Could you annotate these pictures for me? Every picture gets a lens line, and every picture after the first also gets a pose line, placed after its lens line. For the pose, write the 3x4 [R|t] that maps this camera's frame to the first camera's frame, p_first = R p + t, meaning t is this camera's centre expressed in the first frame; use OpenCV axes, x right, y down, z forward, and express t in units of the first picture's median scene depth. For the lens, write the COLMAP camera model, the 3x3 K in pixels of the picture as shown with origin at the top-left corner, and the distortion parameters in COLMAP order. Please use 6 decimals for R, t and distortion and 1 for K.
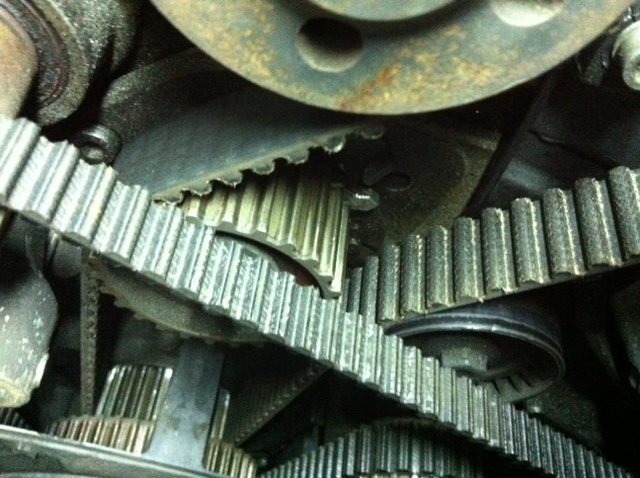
lens RADIAL K [[657.8, 0, 319.1], [0, 657.8, 214.5], [0, 0, 1]] dist [0.087531, -0.210959]
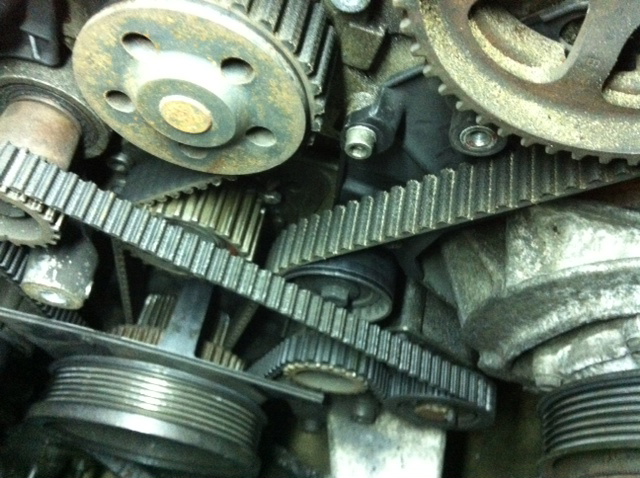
lens RADIAL K [[657.8, 0, 319.1], [0, 657.8, 214.5], [0, 0, 1]] dist [0.087531, -0.210959]
pose [[0.993327, 0.016437, -0.114157, 0.459249], [-0.007587, 0.996961, 0.077535, -0.133925], [0.115084, -0.076152, 0.990432, -0.802979]]
